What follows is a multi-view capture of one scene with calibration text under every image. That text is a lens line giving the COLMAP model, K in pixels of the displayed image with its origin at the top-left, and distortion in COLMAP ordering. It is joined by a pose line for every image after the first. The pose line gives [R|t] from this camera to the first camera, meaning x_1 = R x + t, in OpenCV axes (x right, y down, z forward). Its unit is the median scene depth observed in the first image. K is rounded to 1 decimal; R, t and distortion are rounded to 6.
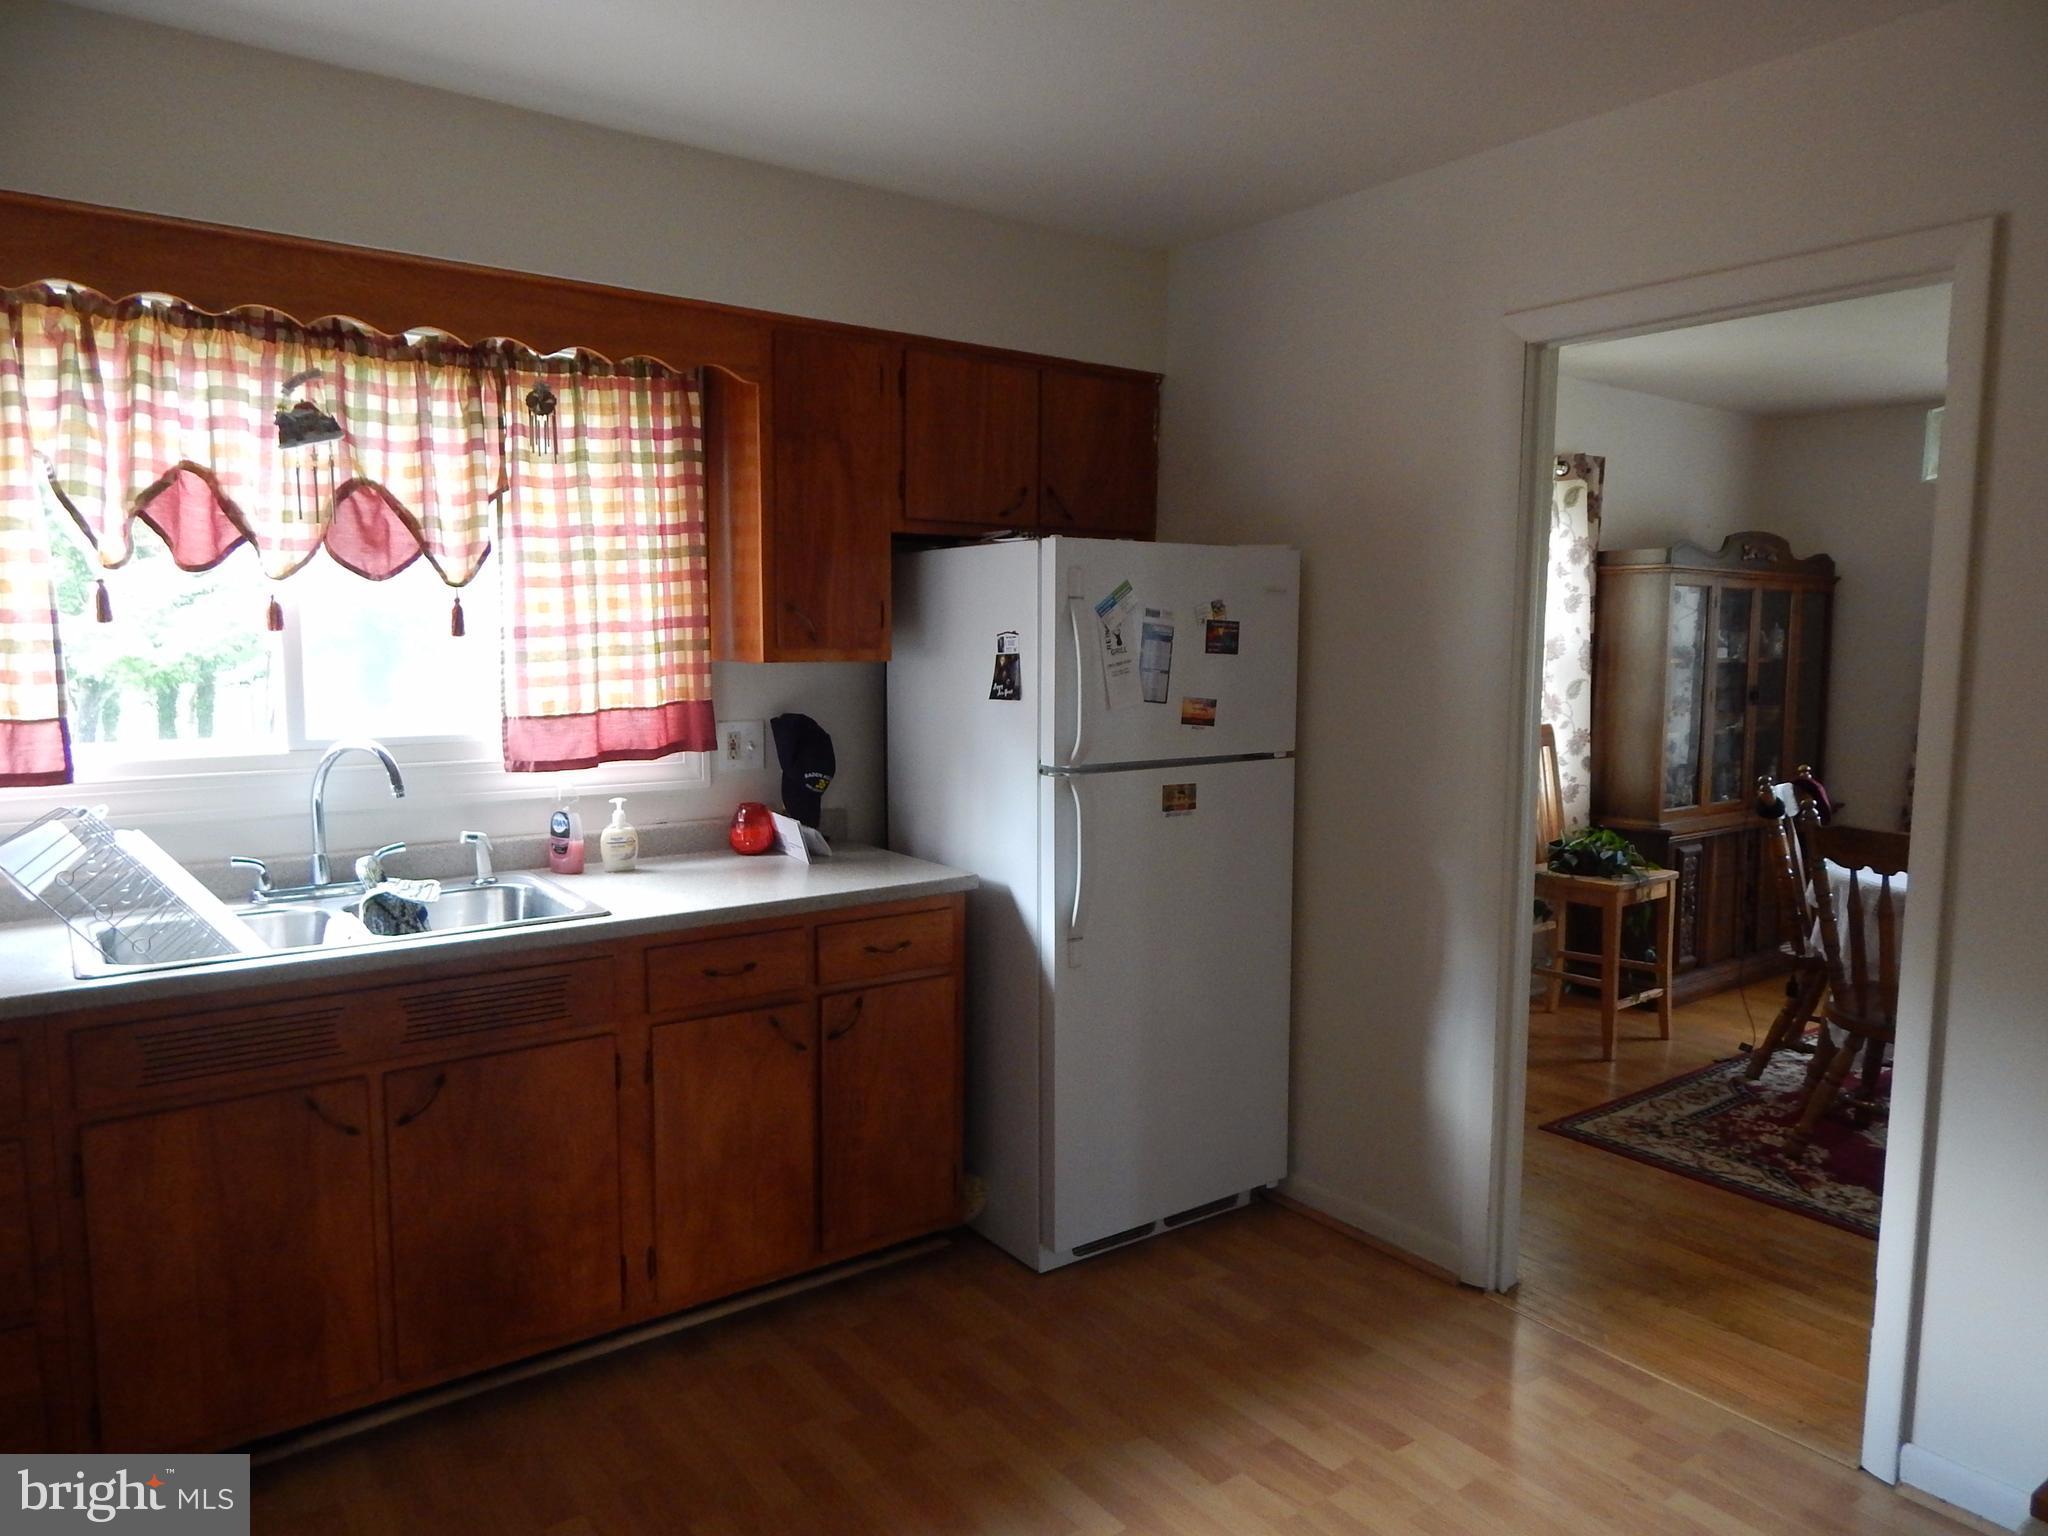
lens RADIAL K [[1350.0, 0, 1040.1], [0, 1350.0, 762.9], [0, 0, 1]] dist [-0.000704, 0.001621]
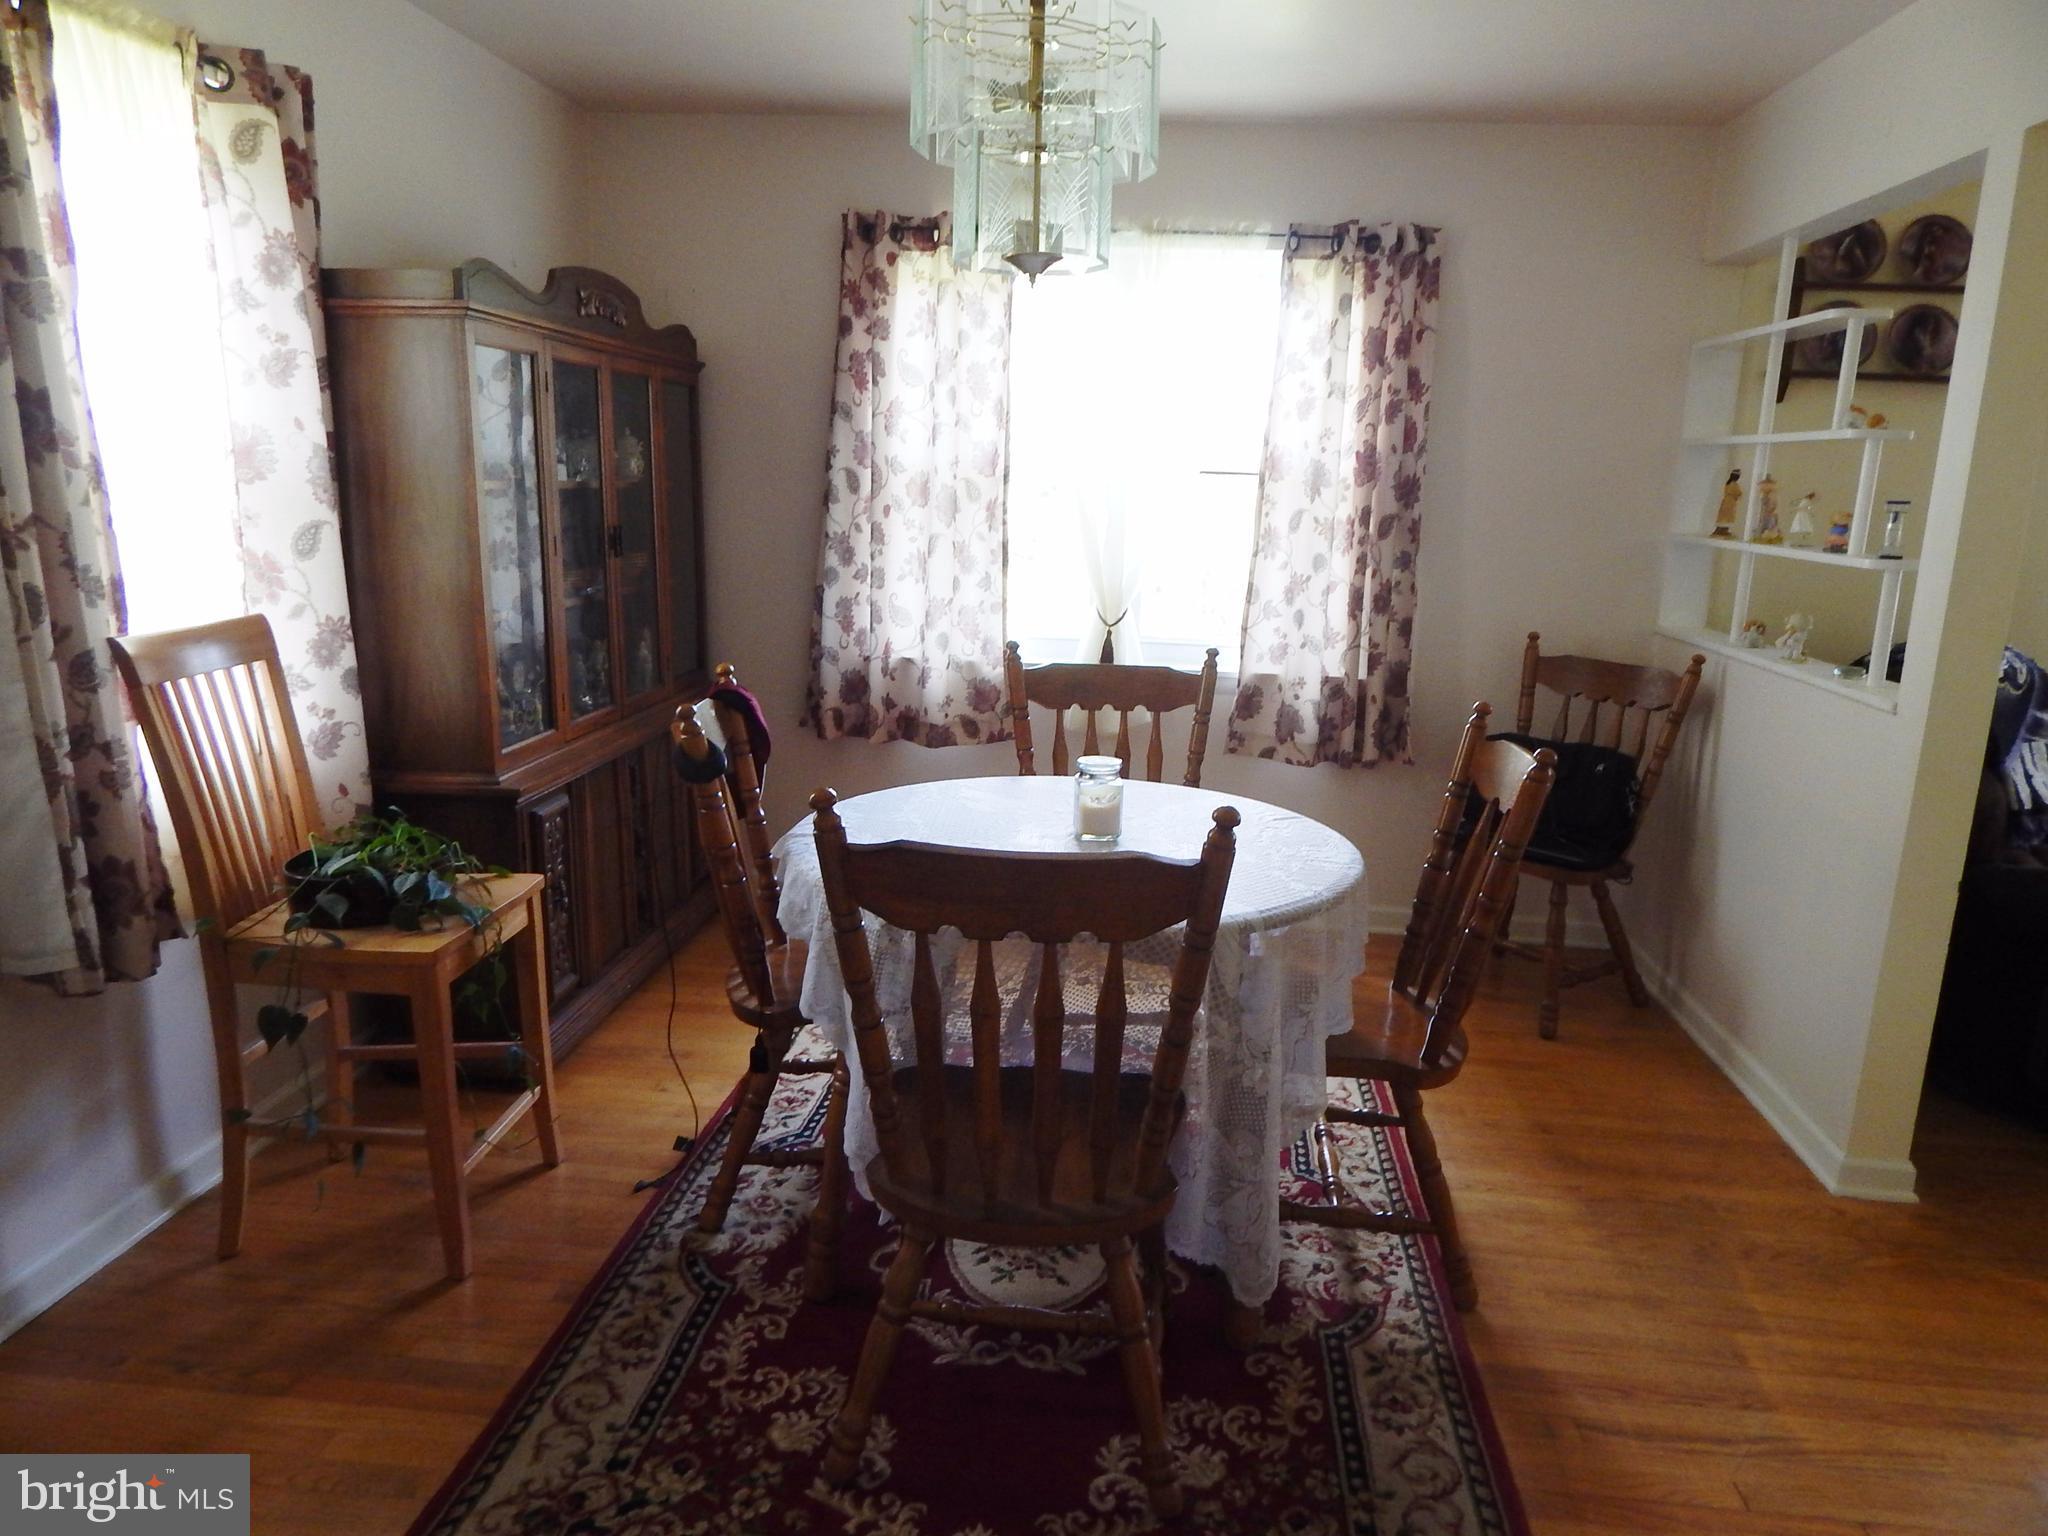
lens RADIAL K [[1350.0, 0, 1040.1], [0, 1350.0, 762.9], [0, 0, 1]] dist [-0.000704, 0.001621]
pose [[0.674501, -0.146480, 0.723596, 0.201239], [0.052265, 0.987134, 0.151110, -0.034587], [-0.736421, -0.064105, 0.673479, 0.446394]]
